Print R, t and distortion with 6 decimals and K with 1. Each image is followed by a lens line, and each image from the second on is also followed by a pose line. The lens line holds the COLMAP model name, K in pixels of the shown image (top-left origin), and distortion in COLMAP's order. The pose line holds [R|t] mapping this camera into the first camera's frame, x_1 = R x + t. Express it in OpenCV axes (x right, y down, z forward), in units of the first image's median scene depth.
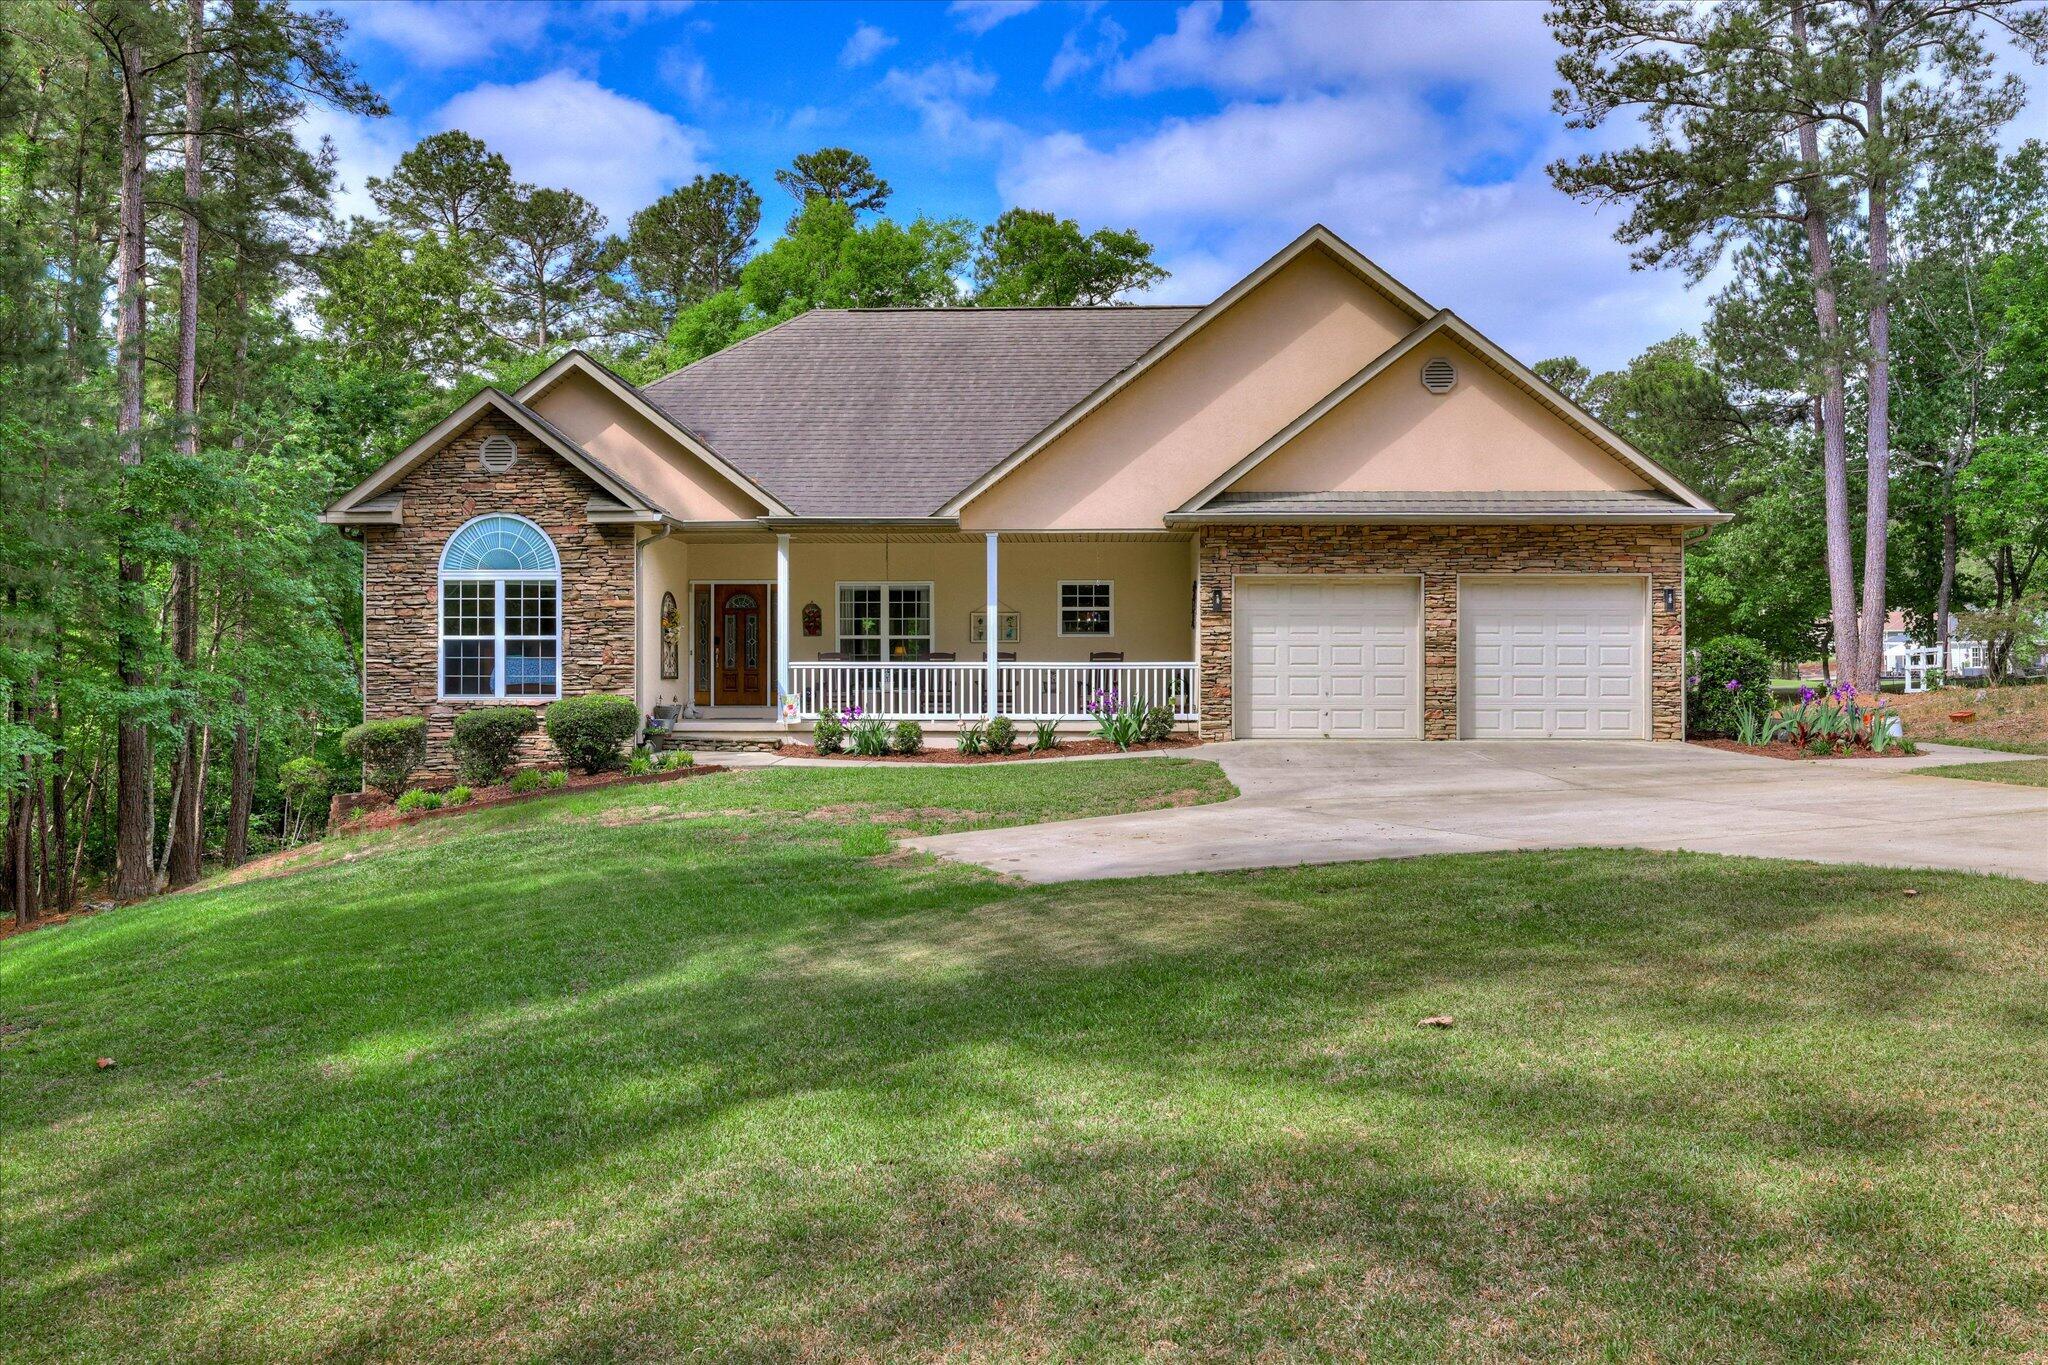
lens RADIAL K [[1599.1, 0, 1024.0], [0, 1599.1, 682.5], [0, 0, 1]] dist [0.006477, 0.004654]
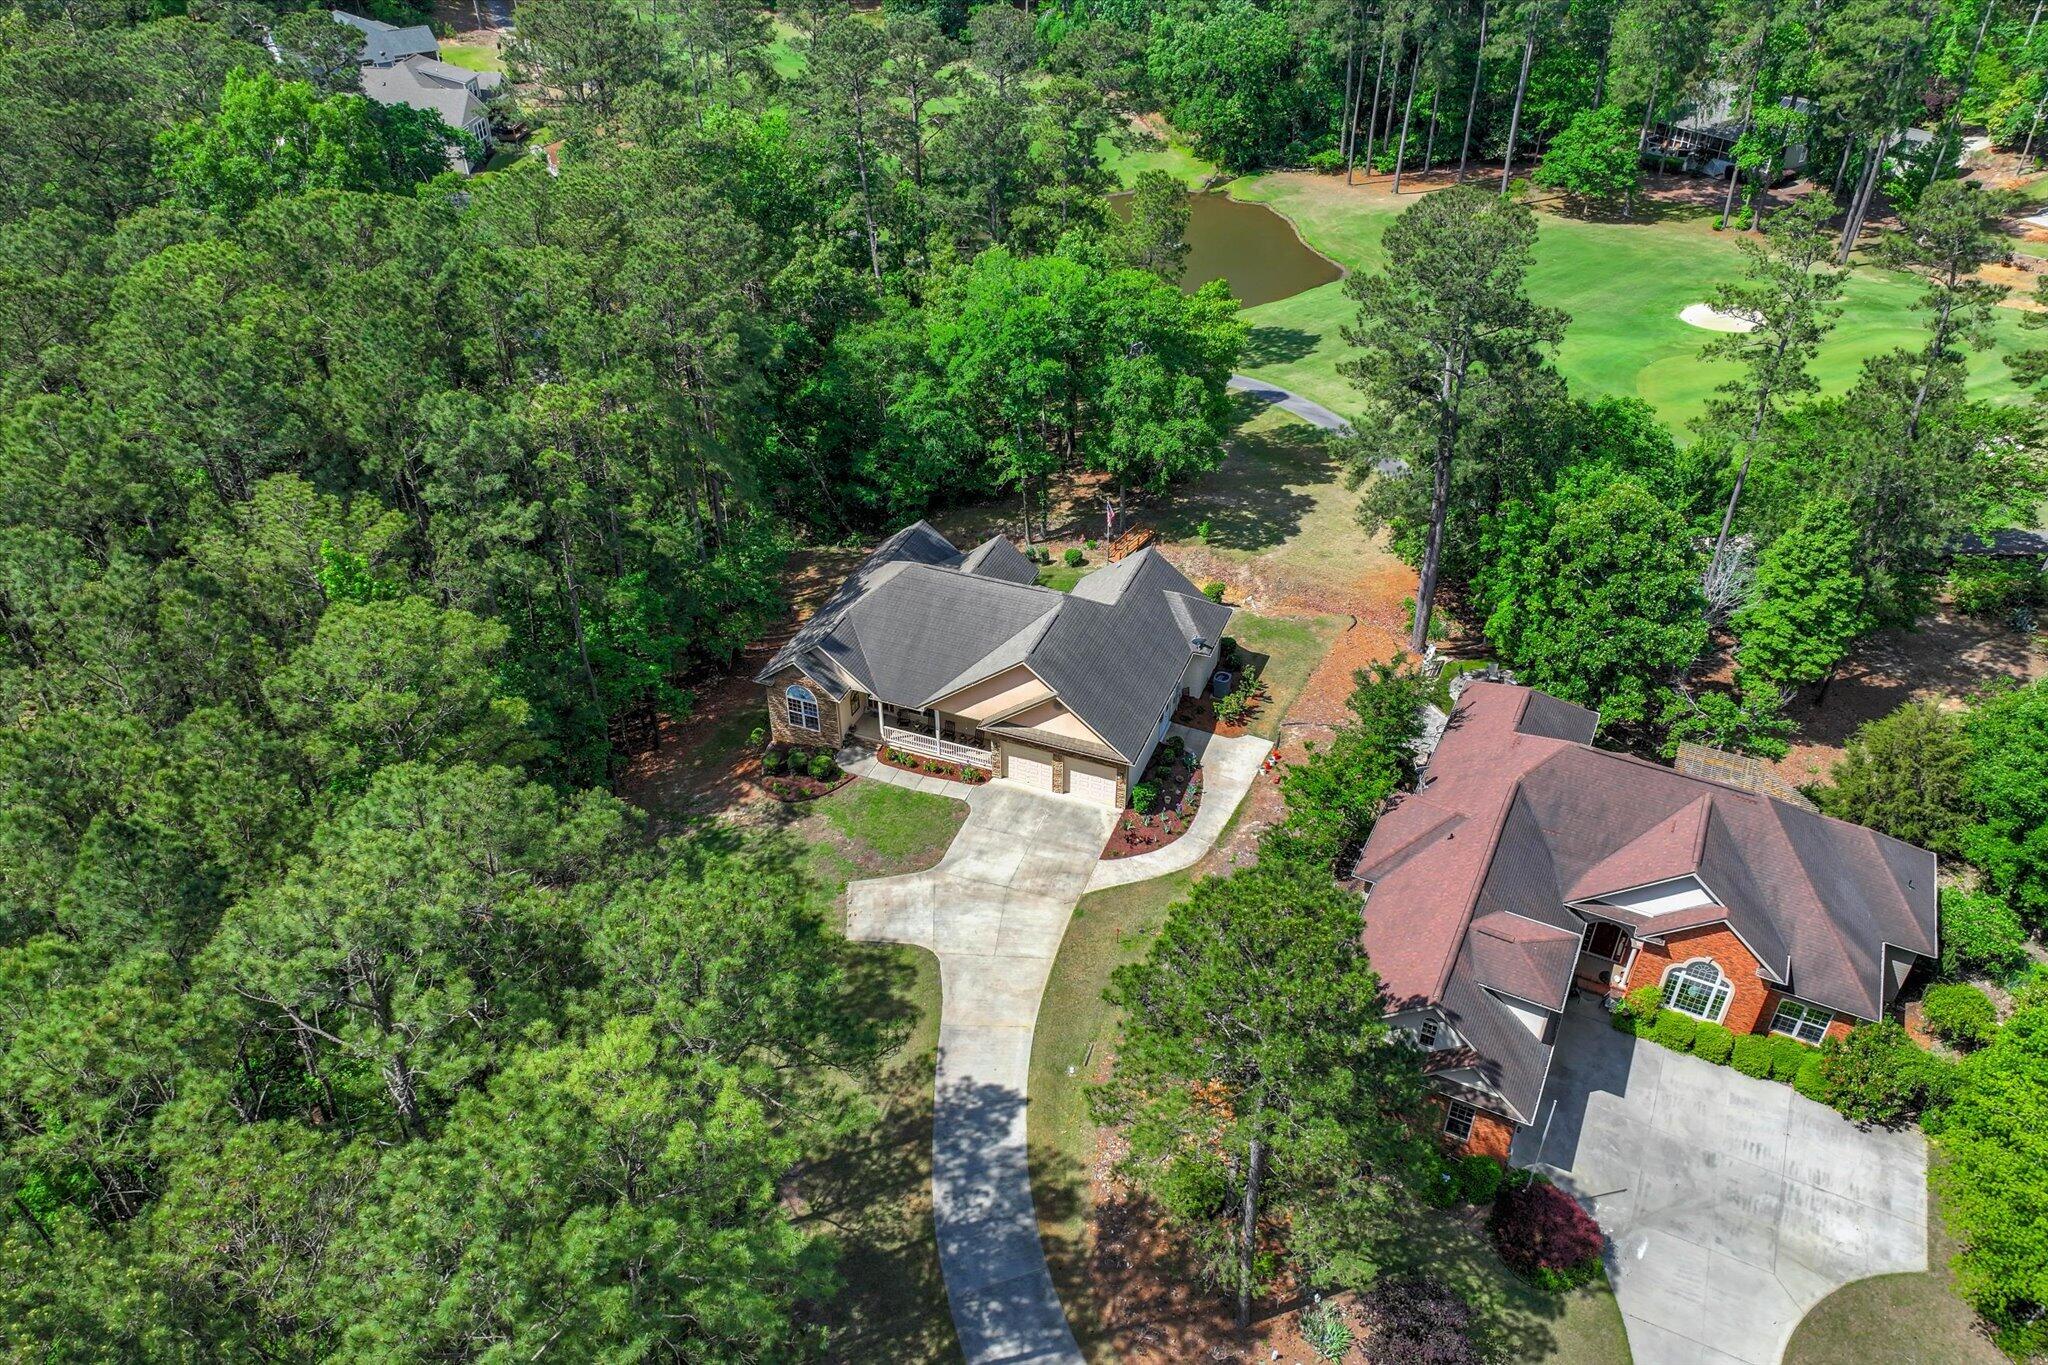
lens RADIAL K [[1443.6, 0, 1030.6], [0, 1443.6, 680.4], [0, 0, 1]] dist [0.003019, 0.011436]
pose [[0.944861, 0.194395, -0.263530, 0.964827], [-0.004038, 0.811596, 0.584204, -1.938540], [0.327446, -0.550928, 0.767631, -1.228016]]
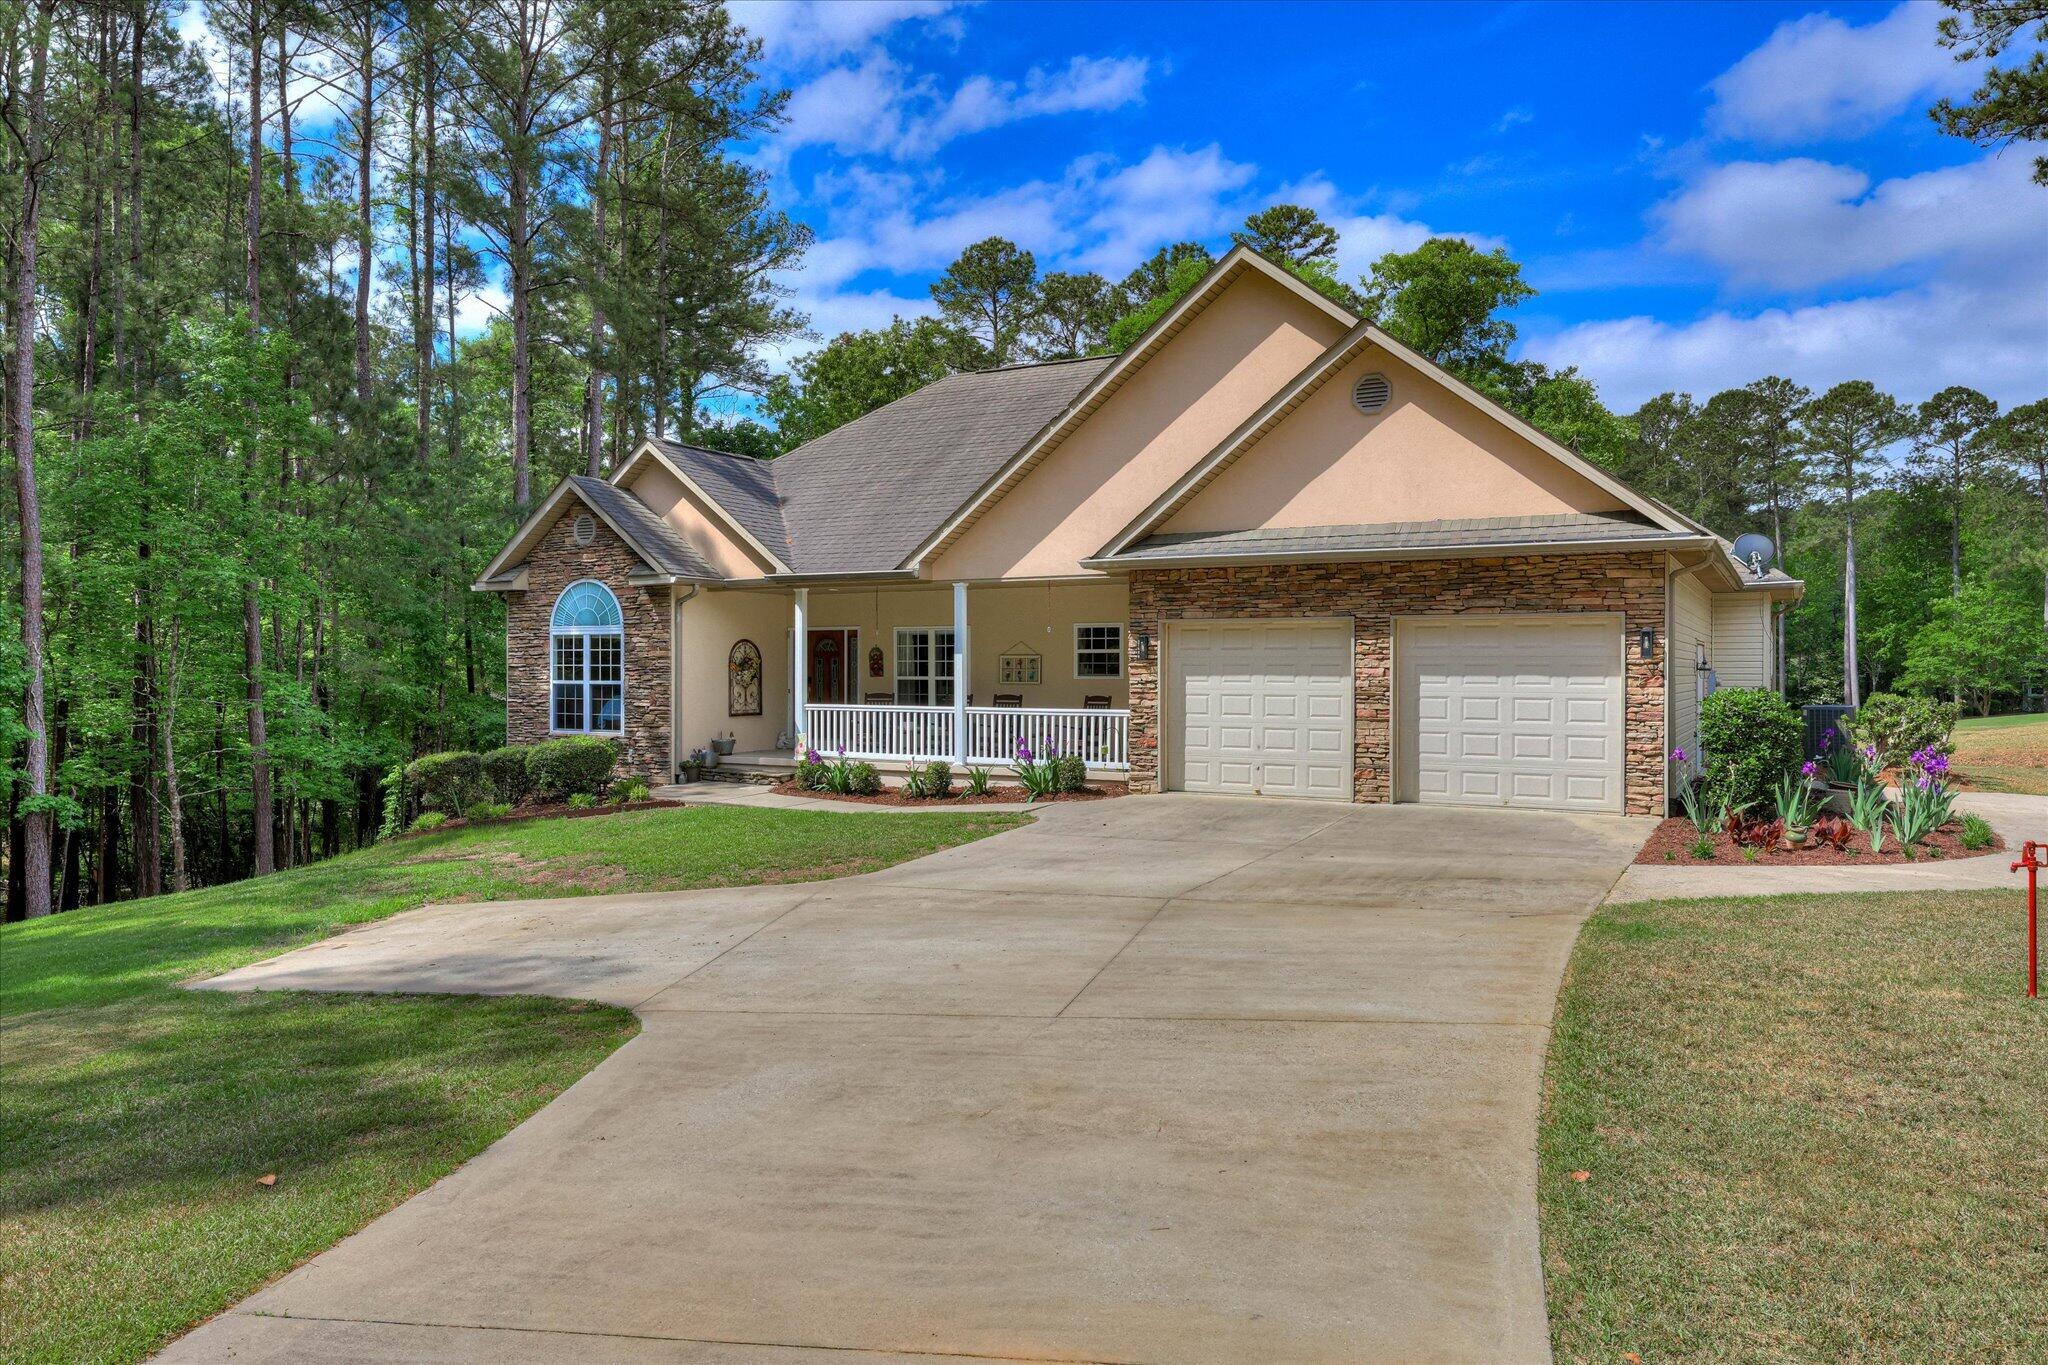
lens RADIAL K [[1374.0, 0, 1024.0], [0, 1374.0, 682.5], [0, 0, 1]] dist [-0.002975, 0.001343]
pose [[0.890515, 0.005487, -0.454921, 0.435323], [-0.002958, 0.999976, 0.006272, -0.035287], [0.454945, -0.004240, 0.890510, 0.228720]]
